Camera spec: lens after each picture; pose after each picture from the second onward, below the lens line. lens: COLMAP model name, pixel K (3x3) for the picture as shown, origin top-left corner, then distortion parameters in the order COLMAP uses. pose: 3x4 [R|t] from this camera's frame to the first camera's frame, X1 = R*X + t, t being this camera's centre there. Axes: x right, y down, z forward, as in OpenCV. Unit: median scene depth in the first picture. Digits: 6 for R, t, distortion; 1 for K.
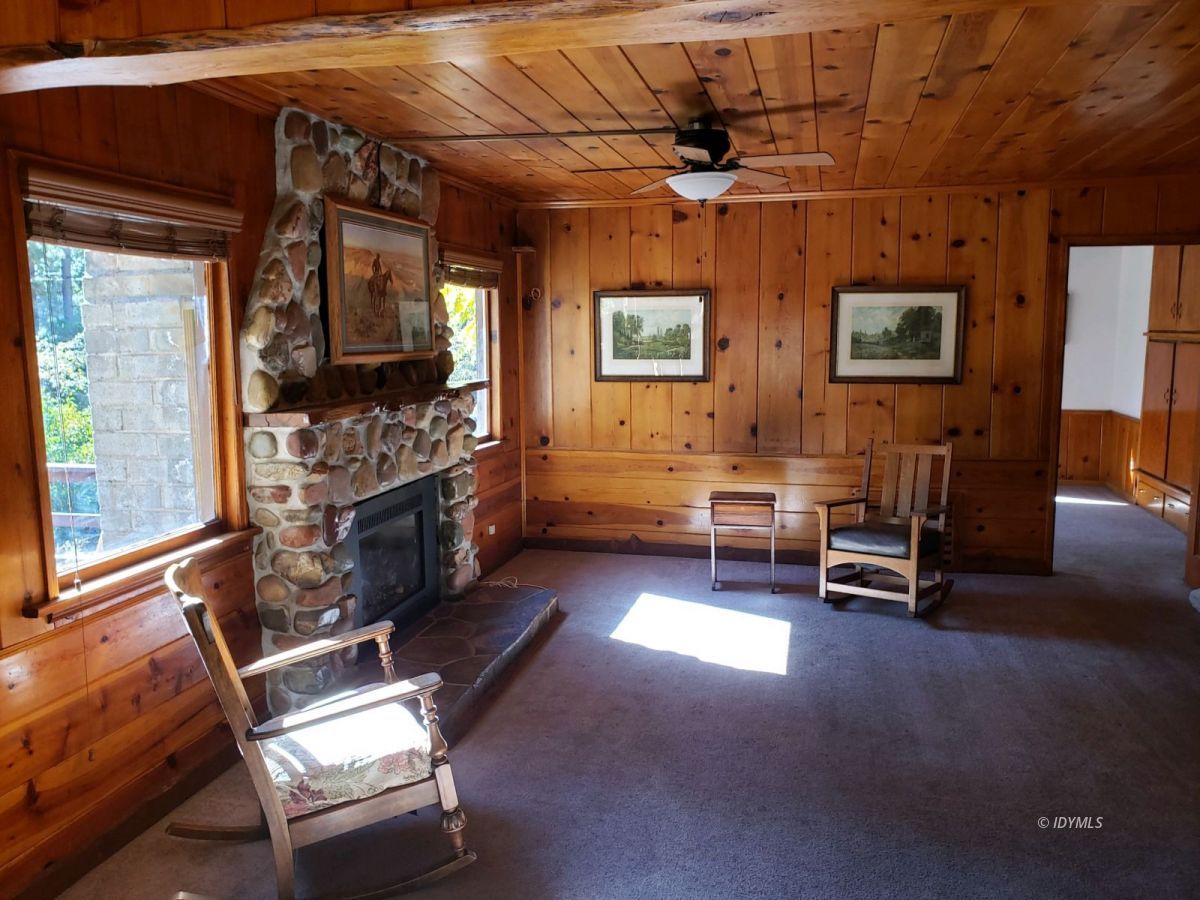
lens RADIAL K [[933.9, 0, 597.7], [0, 933.9, 443.6], [0, 0, 1]] dist [0.049115, -0.035086]
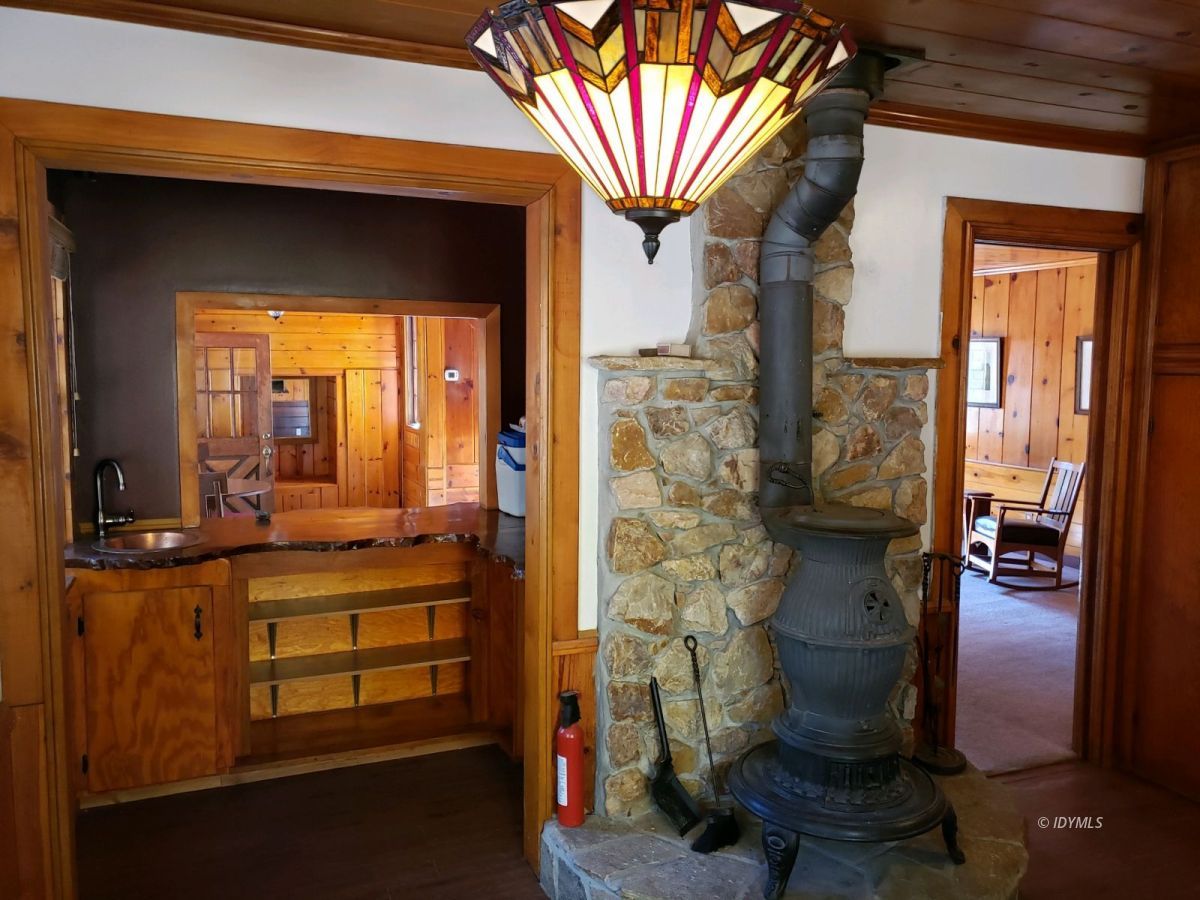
lens RADIAL K [[933.9, 0, 602.9], [0, 933.9, 439.1], [0, 0, 1]] dist [0.049115, -0.035086]
pose [[0.588420, 0.081645, -0.804423, 1.269875], [-0.113701, 0.993358, 0.017651, 0.022350], [0.800521, 0.081078, 0.593795, -0.310831]]
